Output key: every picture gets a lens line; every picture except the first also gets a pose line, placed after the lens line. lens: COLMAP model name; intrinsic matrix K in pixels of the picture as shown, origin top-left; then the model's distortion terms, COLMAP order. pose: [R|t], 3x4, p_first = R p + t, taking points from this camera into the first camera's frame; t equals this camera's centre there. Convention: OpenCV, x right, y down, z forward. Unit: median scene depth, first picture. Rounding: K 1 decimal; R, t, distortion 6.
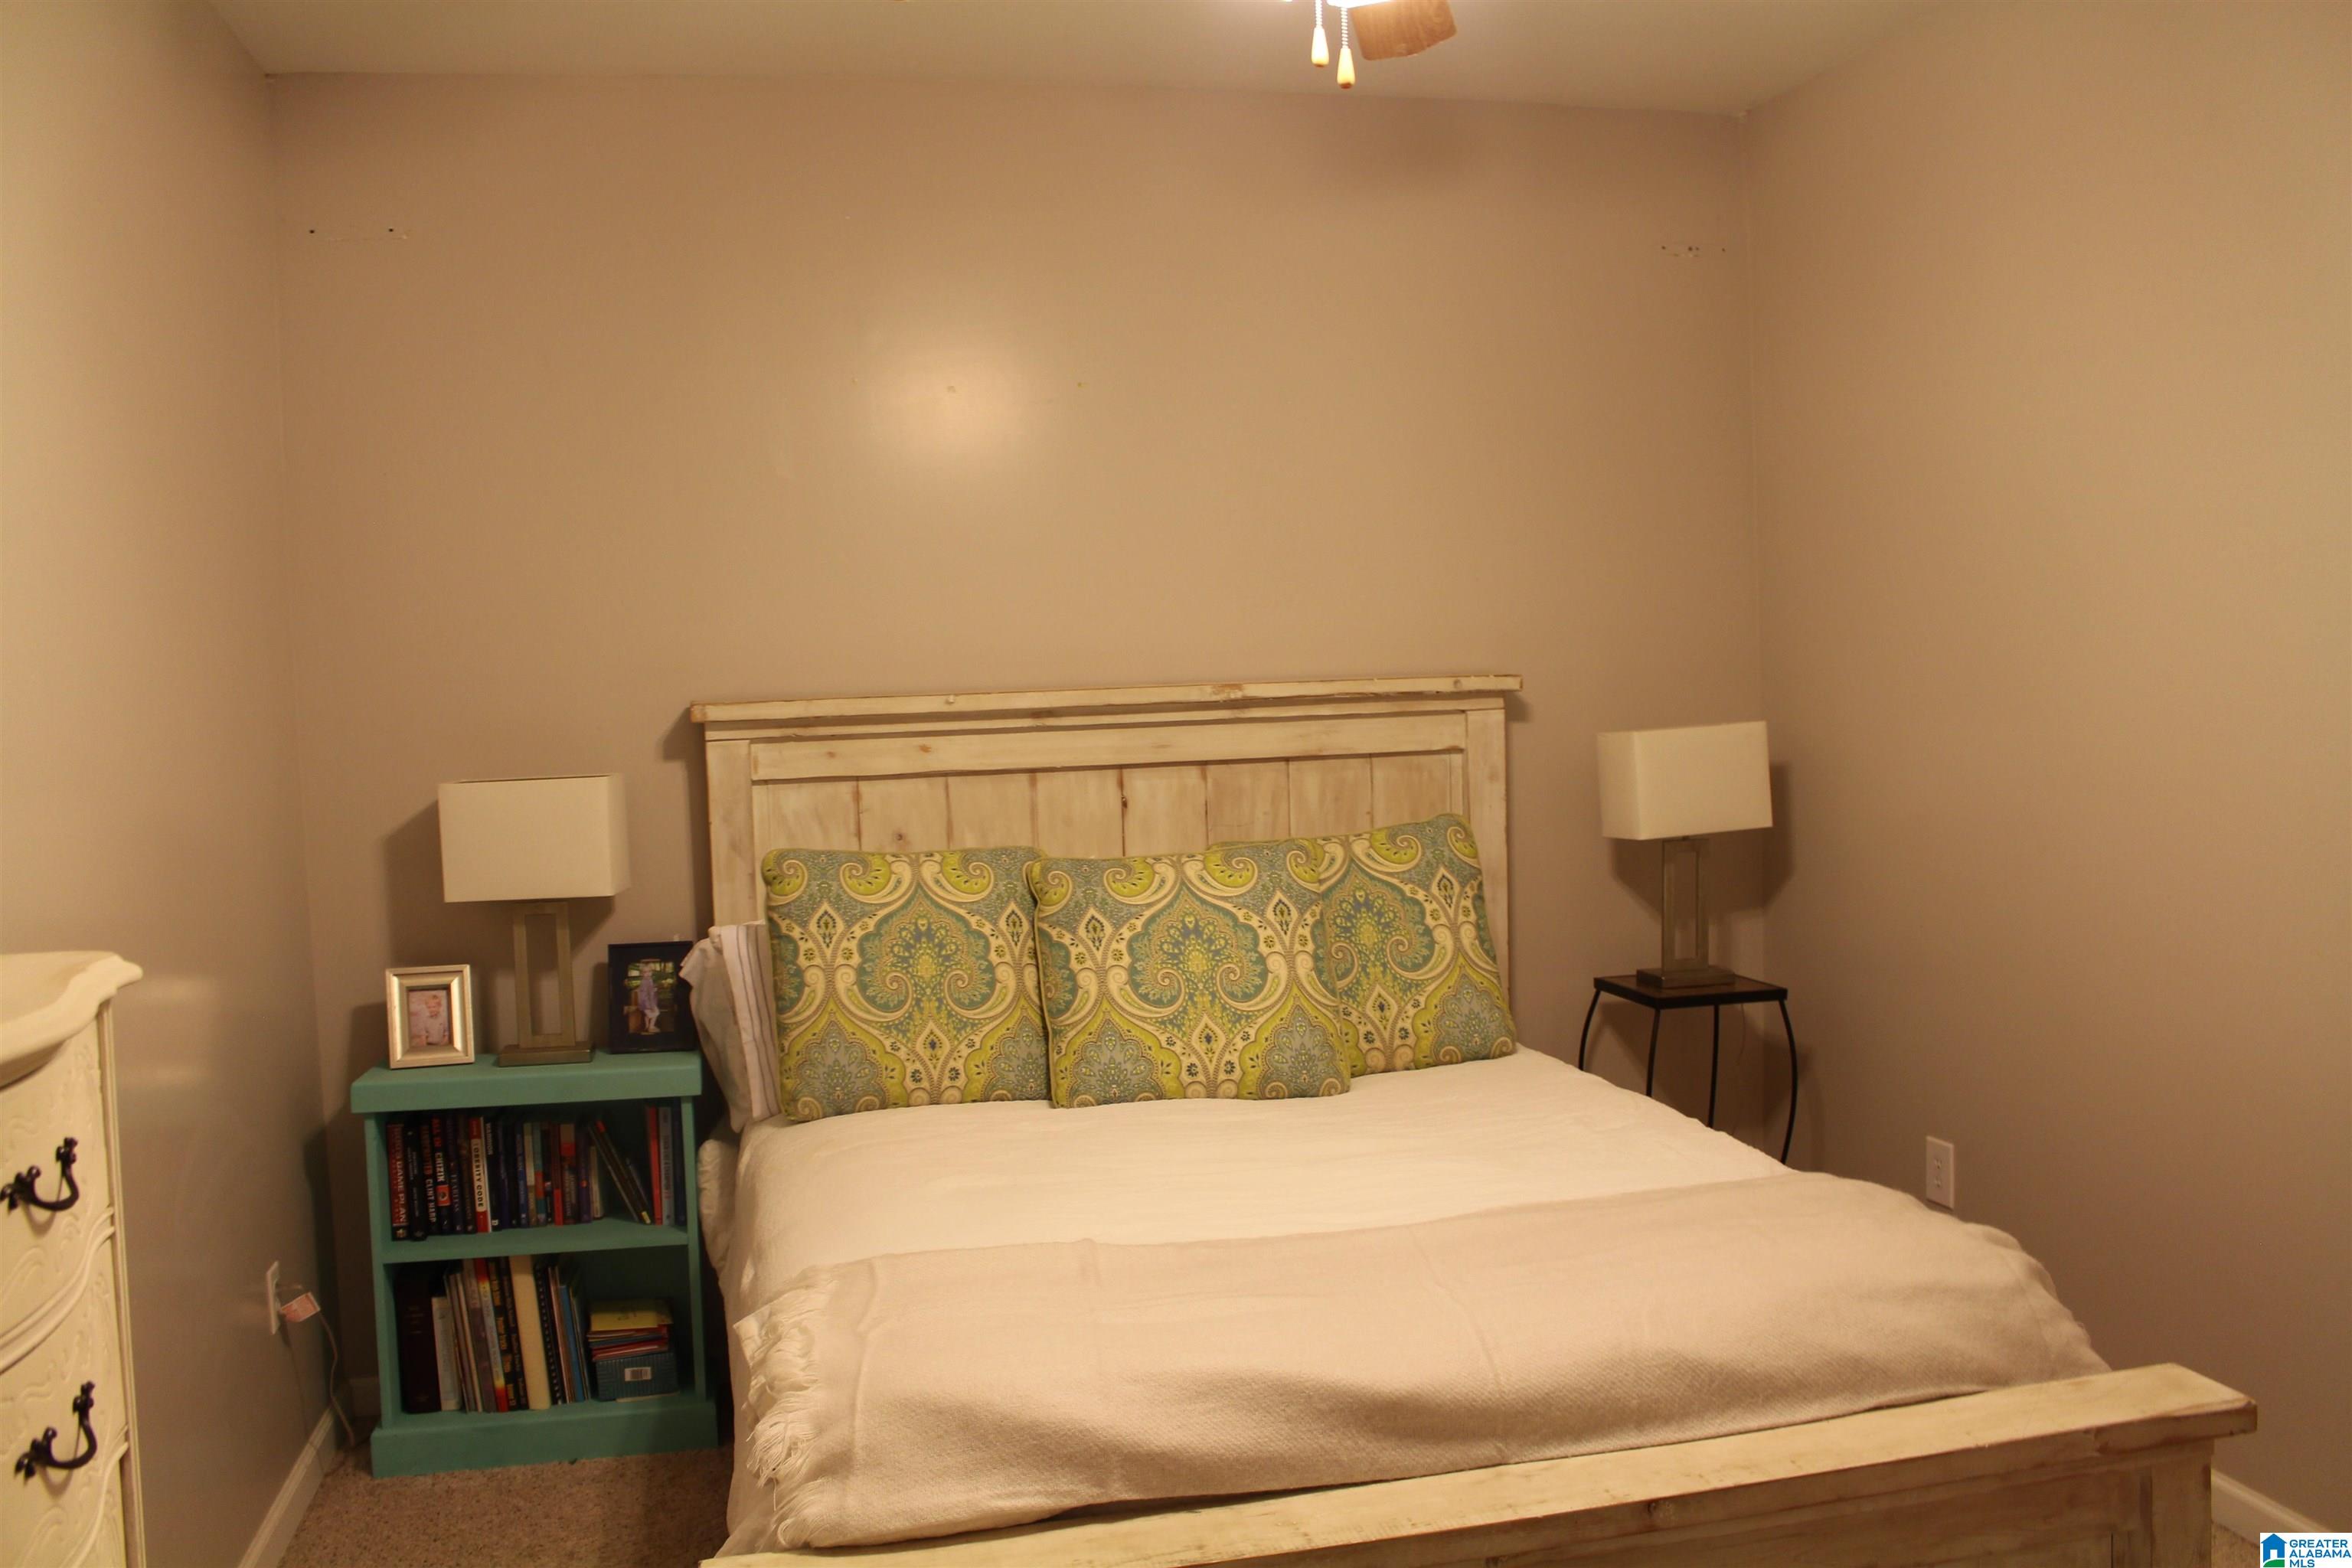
lens RADIAL K [[1945.4, 0, 1168.7], [0, 1945.4, 785.5], [0, 0, 1]] dist [-0.134396, 0.066088]
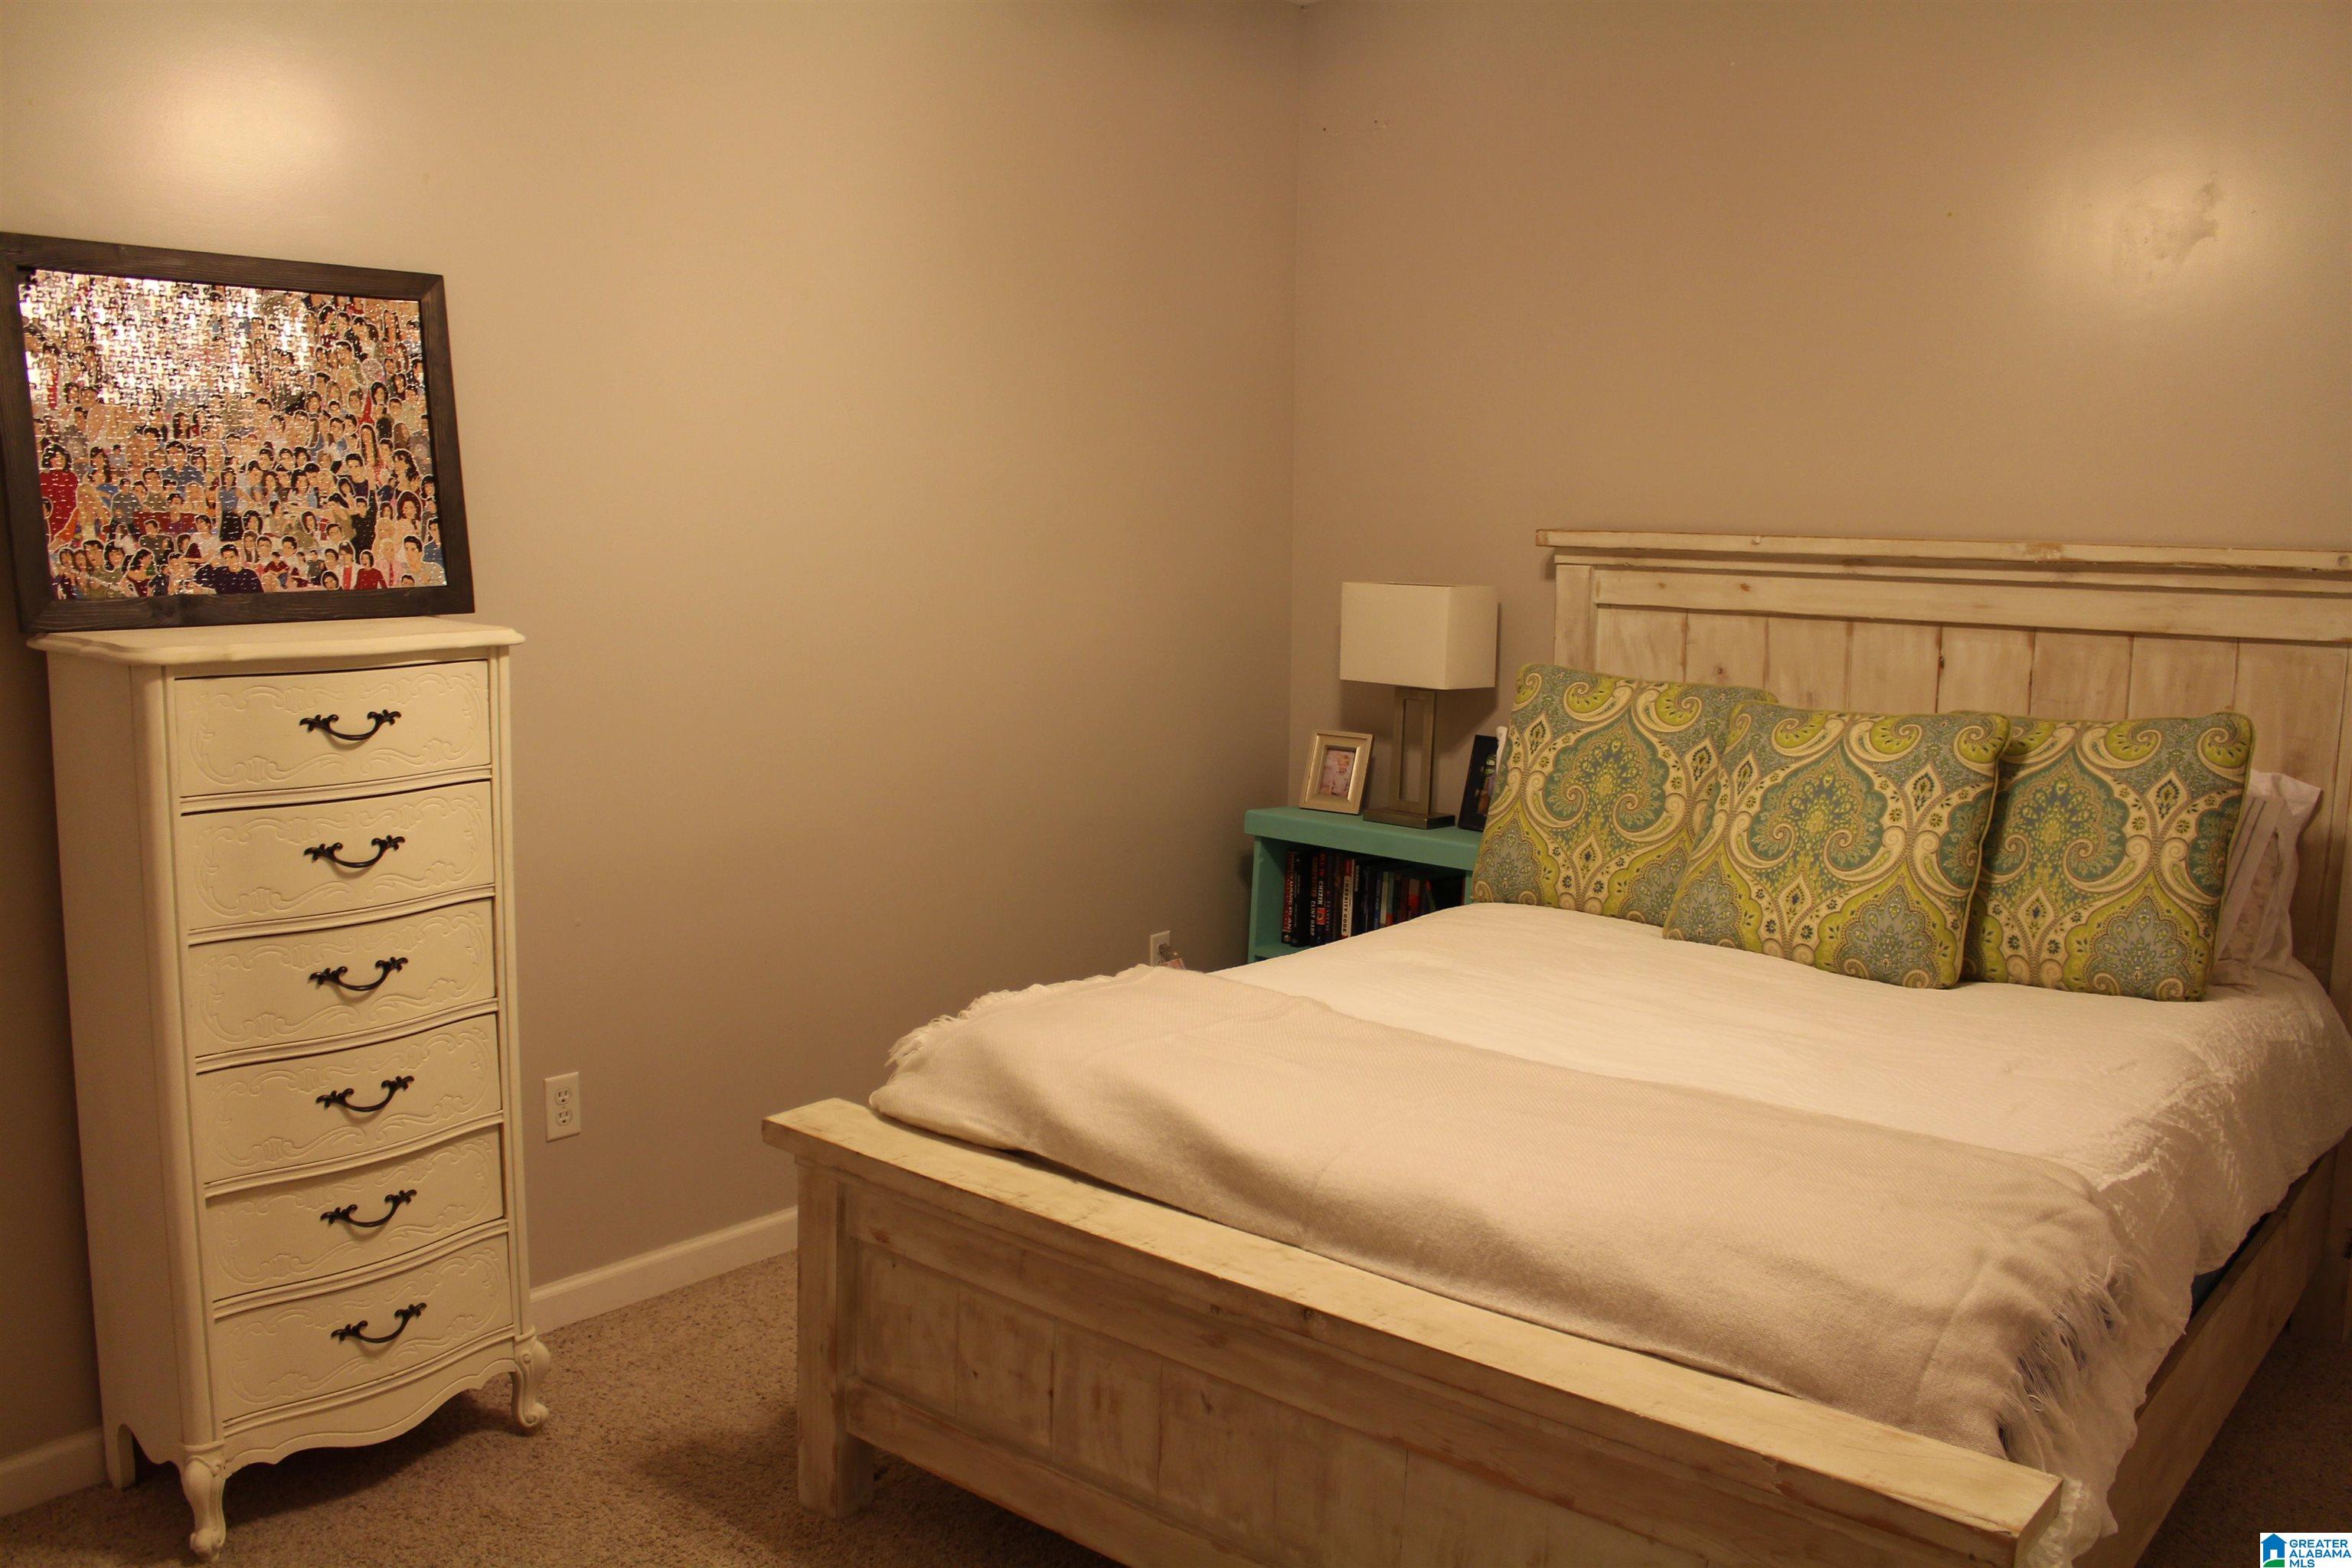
lens RADIAL K [[1945.4, 0, 1169.6], [0, 1945.4, 770.4], [0, 0, 1]] dist [-0.134396, 0.066088]
pose [[0.598441, 0.145726, -0.787802, 0.548236], [-0.080974, 0.989285, 0.121486, -0.023861], [0.797064, -0.008911, 0.603829, 0.158349]]
